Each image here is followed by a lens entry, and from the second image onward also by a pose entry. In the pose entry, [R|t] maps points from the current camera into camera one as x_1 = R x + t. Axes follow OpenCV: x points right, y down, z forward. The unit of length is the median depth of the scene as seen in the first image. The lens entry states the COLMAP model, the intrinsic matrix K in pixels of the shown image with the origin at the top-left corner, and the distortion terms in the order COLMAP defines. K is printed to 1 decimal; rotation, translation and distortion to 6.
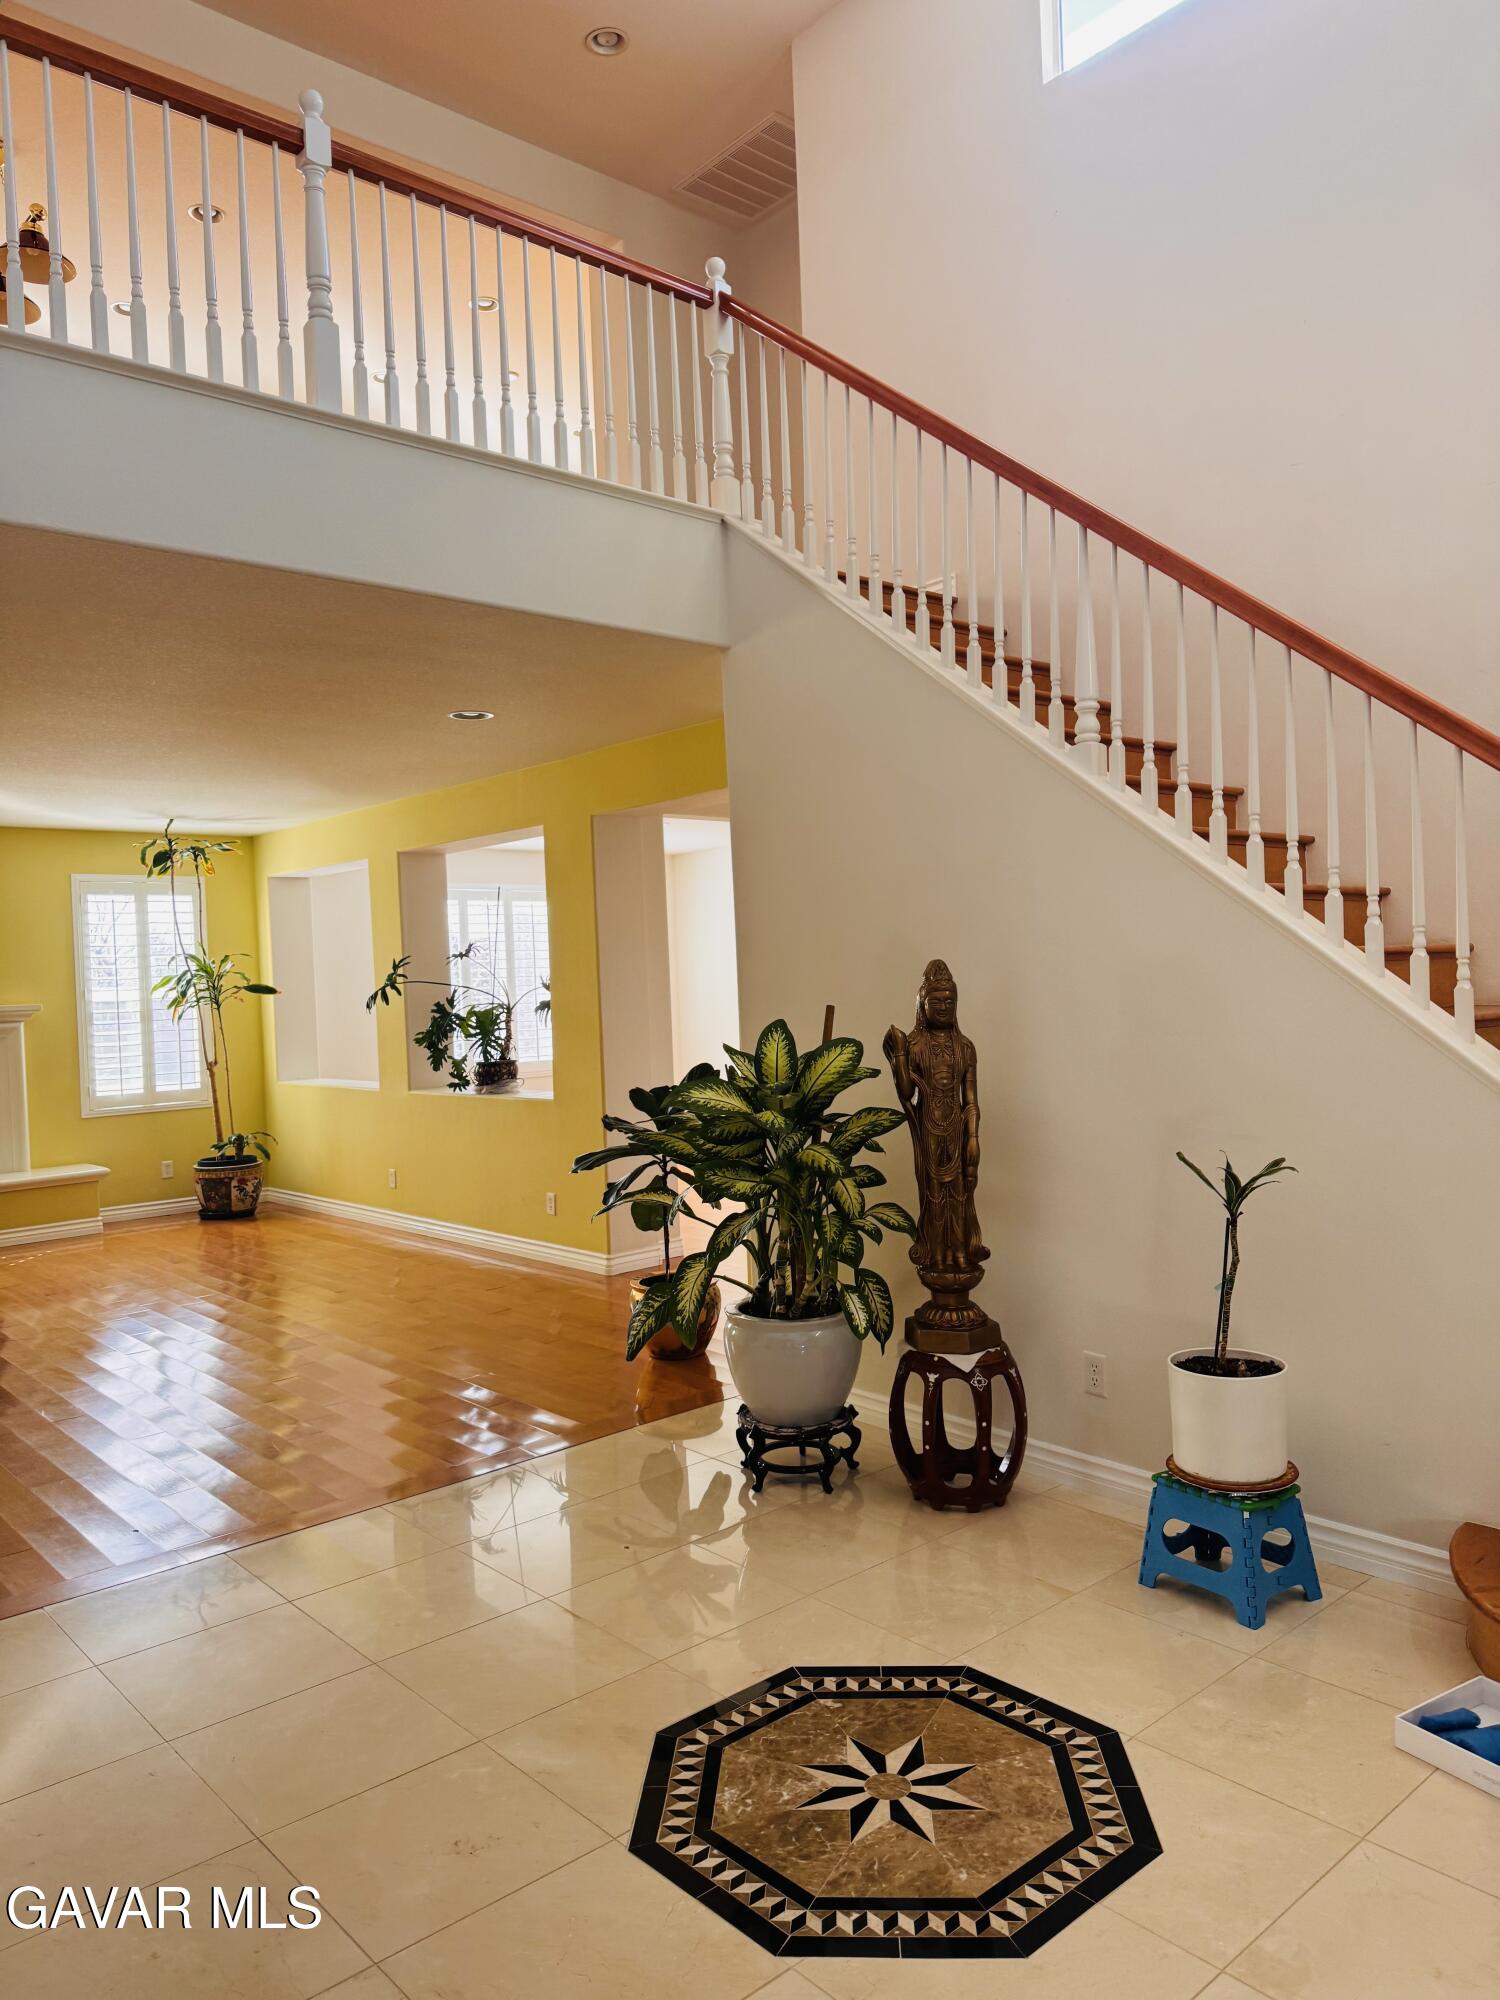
lens RADIAL K [[1394.4, 0, 750.0], [0, 1394.4, 1000.0], [0, 0, 1]] dist [0.086422, -0.116580]
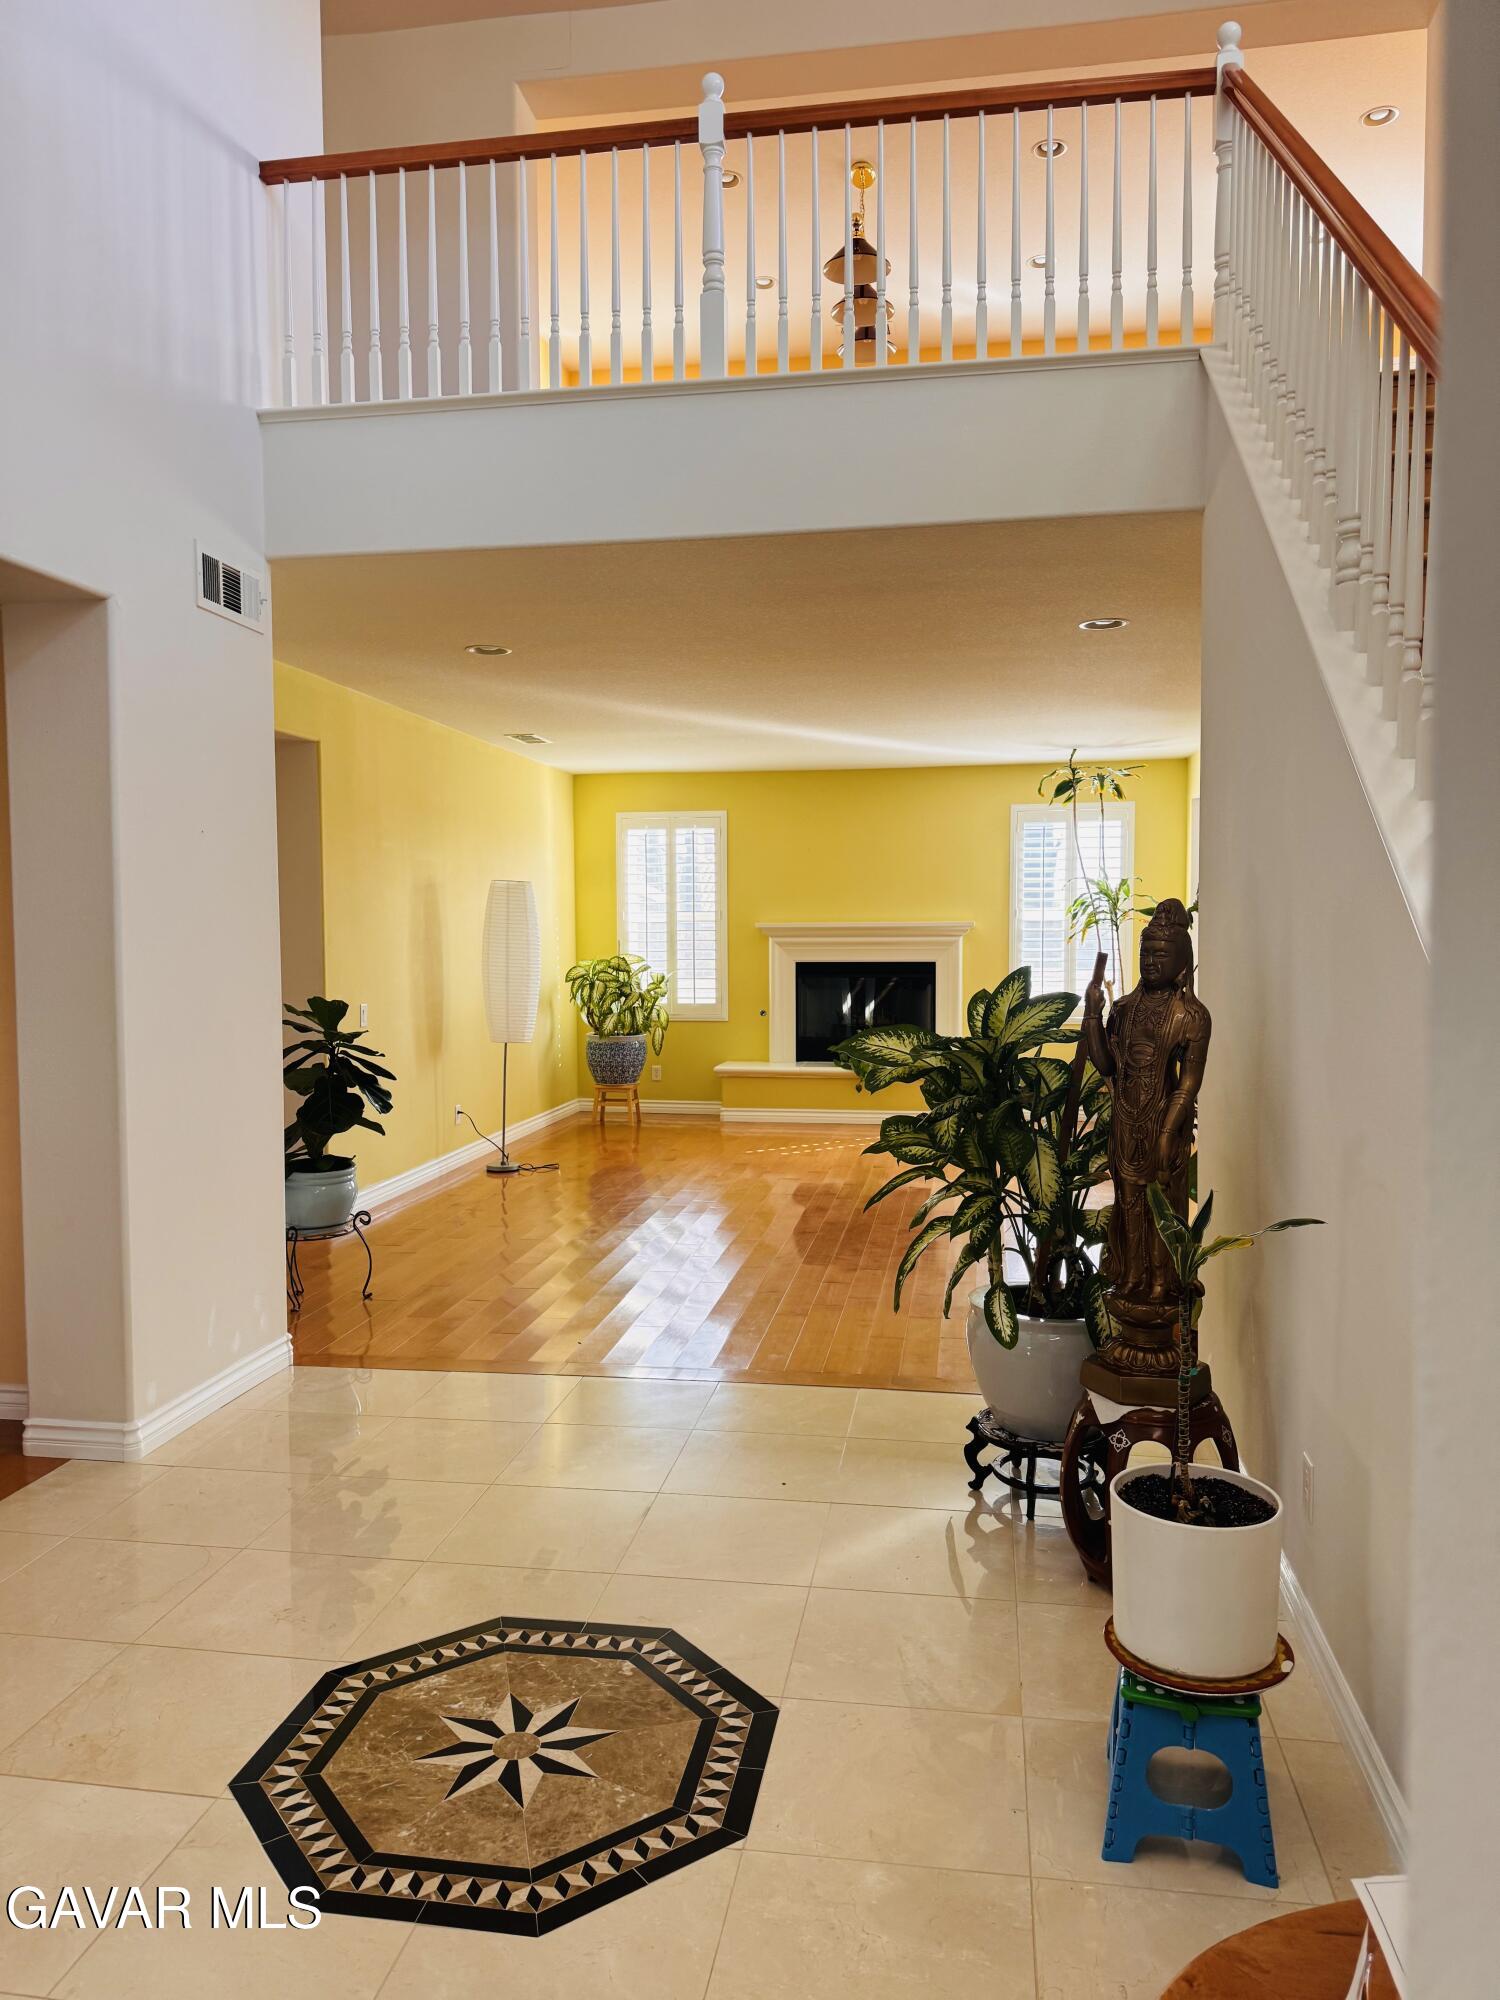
lens RADIAL K [[1400.7, 0, 750.0], [0, 1400.7, 1000.0], [0, 0, 1]] dist [0.039612, -0.058420]
pose [[0.633542, 0.072633, -0.770292, 0.835129], [-0.028412, 0.997096, 0.070651, -0.028754], [0.773187, -0.022874, 0.633766, 0.475908]]
